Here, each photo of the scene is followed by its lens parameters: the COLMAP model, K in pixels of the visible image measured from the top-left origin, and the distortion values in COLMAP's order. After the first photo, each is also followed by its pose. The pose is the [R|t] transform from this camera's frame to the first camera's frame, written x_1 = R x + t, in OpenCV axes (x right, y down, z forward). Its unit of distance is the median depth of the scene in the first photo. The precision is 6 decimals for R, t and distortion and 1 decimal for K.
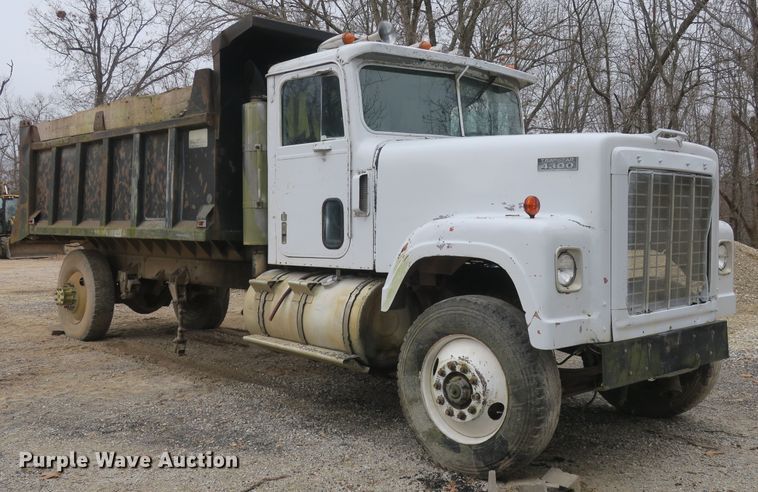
lens RADIAL K [[812.6, 0, 379.7], [0, 812.6, 263.0], [0, 0, 1]] dist [-0.011921, 0.002114]
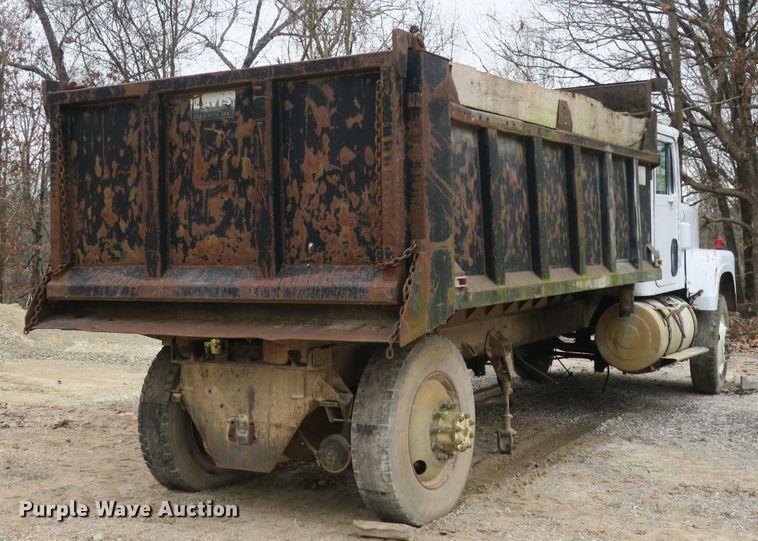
lens RADIAL K [[1048.5, 0, 379.0], [0, 1048.5, 270.5], [0, 0, 1]] dist [0.004329, 0.000256]
pose [[-0.291510, -0.048096, 0.955358, -1.818550], [0.037675, 0.997383, 0.061708, -0.177231], [-0.955825, 0.053981, -0.288936, 2.278148]]
